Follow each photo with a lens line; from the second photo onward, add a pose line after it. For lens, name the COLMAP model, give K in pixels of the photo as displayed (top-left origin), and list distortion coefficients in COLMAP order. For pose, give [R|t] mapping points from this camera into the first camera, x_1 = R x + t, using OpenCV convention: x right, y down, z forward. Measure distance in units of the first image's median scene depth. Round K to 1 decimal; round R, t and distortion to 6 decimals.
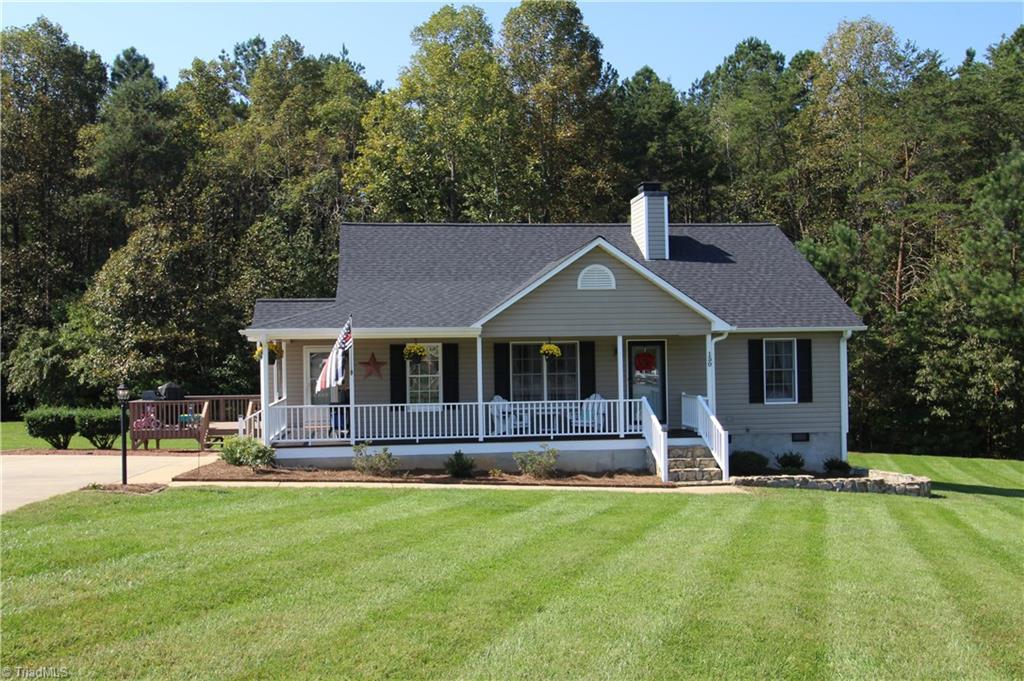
lens RADIAL K [[852.9, 0, 420.8], [0, 852.9, 343.1], [0, 0, 1]] dist [0.009273, 0.001950]
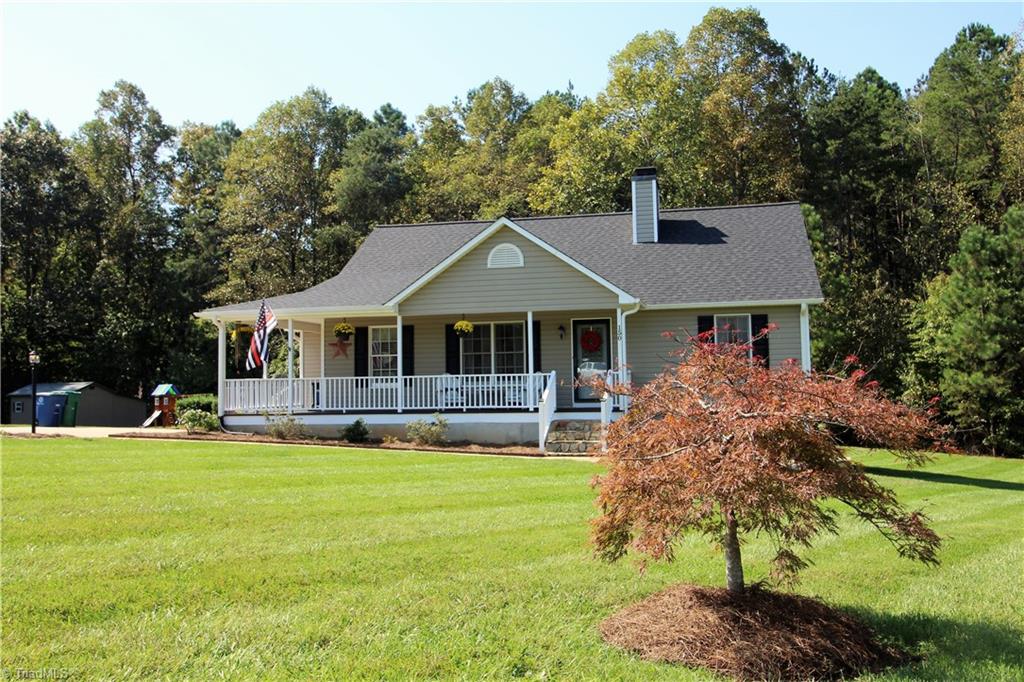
lens RADIAL K [[799.1, 0, 532.0], [0, 799.1, 325.0], [0, 0, 1]] dist [0.016315, 0.000833]
pose [[0.955334, -0.021647, -0.294735, 0.469484], [0.005515, 0.998446, -0.055456, 0.055259], [0.295478, 0.051353, 0.953968, 0.076511]]
